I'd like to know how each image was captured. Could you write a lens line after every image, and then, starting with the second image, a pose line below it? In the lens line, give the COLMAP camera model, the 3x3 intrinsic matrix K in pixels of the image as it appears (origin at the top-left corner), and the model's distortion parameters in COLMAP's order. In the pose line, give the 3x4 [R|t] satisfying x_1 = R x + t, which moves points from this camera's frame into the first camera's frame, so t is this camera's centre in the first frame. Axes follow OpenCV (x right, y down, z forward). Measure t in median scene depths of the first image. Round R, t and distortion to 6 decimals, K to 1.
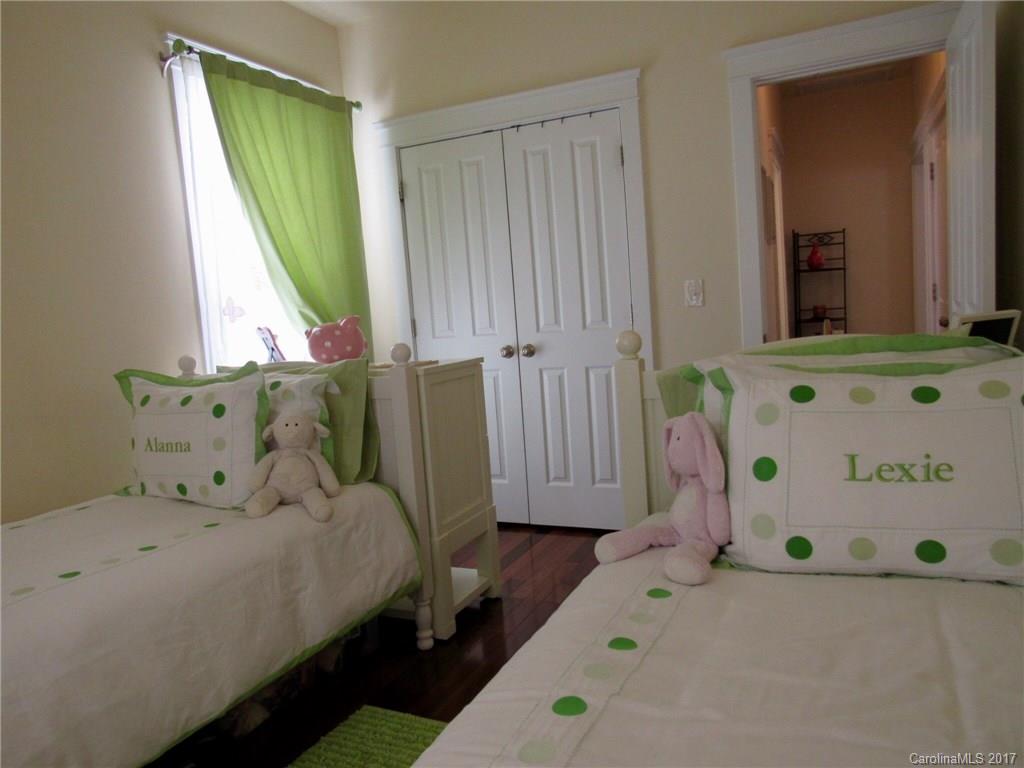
lens RADIAL K [[718.0, 0, 512.0], [0, 718.0, 384.0], [0, 0, 1]] dist [-0.032260, 0.003742]
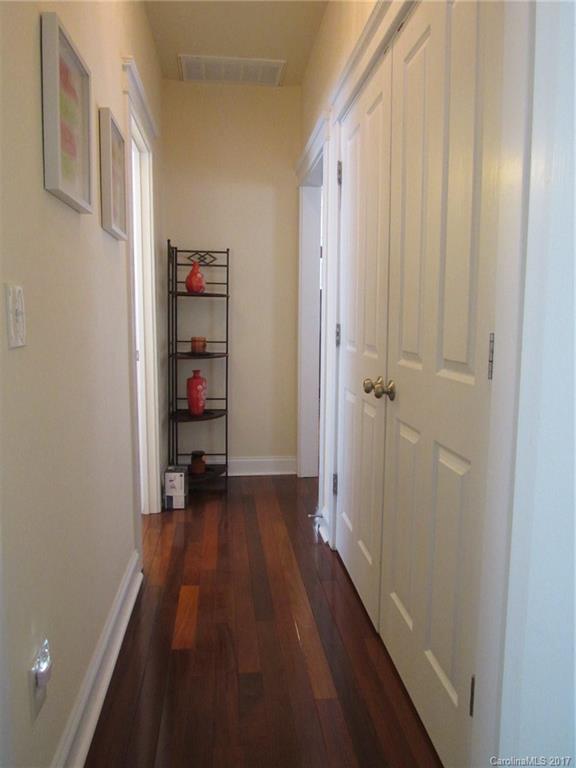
lens RADIAL K [[538.5, 0, 299.4], [0, 538.5, 385.6], [0, 0, 1]] dist [-0.032260, 0.003742]
pose [[0.839828, 0.010073, 0.542759, 0.190227], [-0.015966, 0.999854, 0.006150, -0.059669], [-0.542618, -0.013831, 0.839866, 0.410191]]
